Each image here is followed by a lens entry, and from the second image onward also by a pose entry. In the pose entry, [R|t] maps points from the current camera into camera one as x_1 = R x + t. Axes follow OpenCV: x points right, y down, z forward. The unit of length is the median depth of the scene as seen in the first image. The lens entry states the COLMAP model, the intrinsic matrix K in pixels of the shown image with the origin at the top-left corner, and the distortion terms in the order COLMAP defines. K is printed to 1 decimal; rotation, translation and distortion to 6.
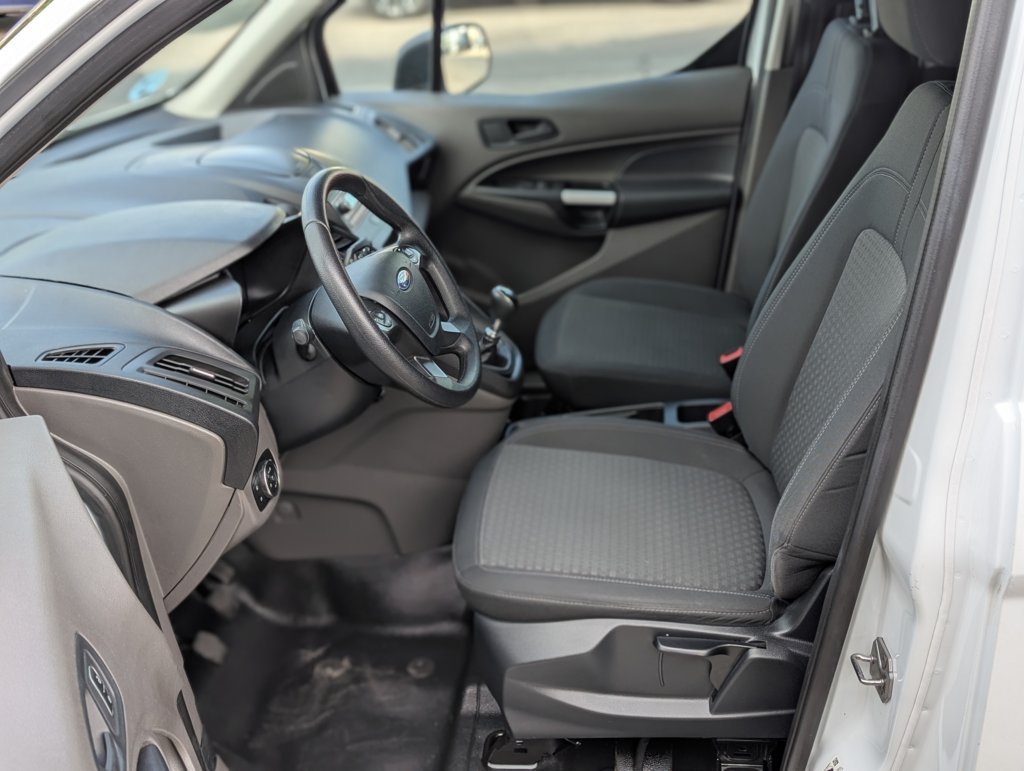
lens RADIAL K [[1111.6, 0, 511.6], [0, 1111.6, 388.0], [0, 0, 1]] dist [0.007318, 0.000000]
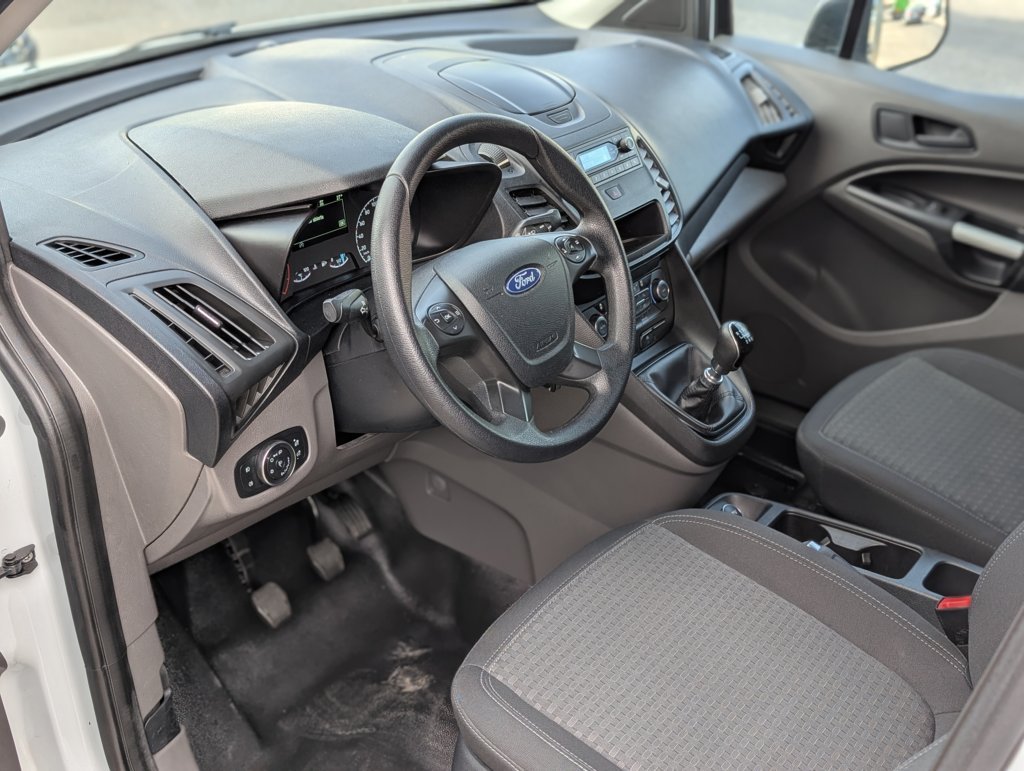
lens RADIAL K [[1111.6, 0, 523.4], [0, 1111.6, 363.6], [0, 0, 1]] dist [0.007318, 0.000000]
pose [[0.847977, 0.336471, -0.409539, 0.172164], [-0.319306, 0.941012, 0.111978, -0.095902], [0.423058, 0.035814, 0.905395, 0.238134]]
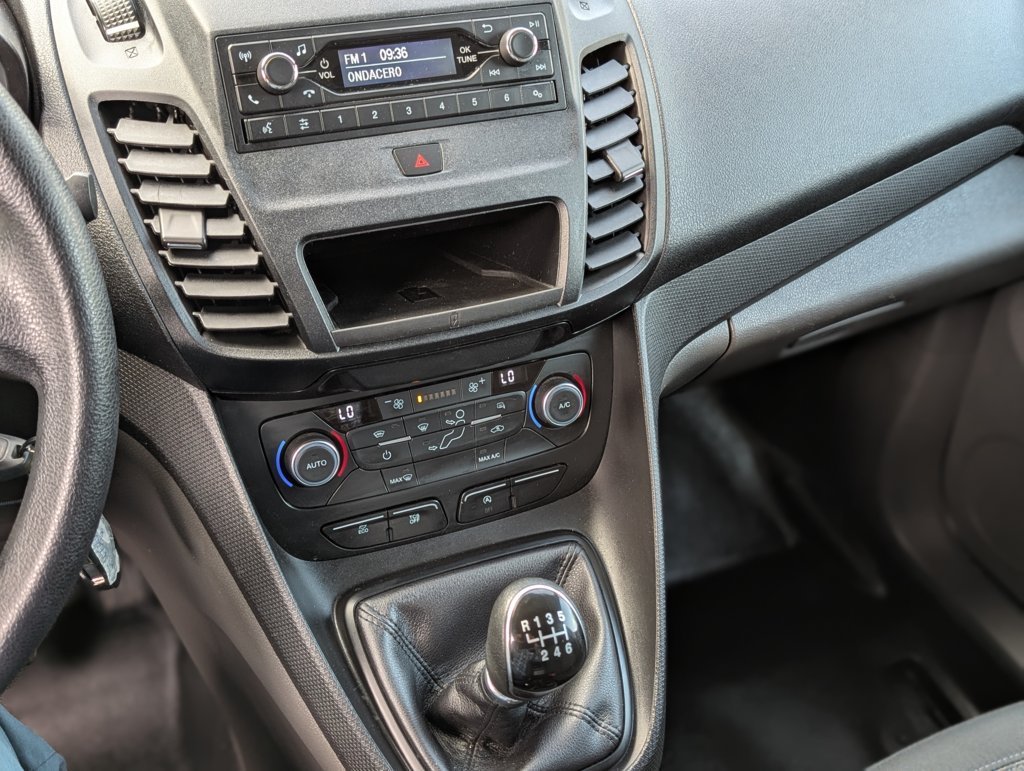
lens RADIAL K [[1111.6, 0, 513.9], [0, 1111.6, 382.7], [0, 0, 1]] dist [0.007318, 0.000000]
pose [[0.481026, 0.611477, -0.628259, 0.118292], [-0.464776, 0.785486, 0.408650, -0.223192], [0.743369, 0.095428, 0.662039, 0.747528]]
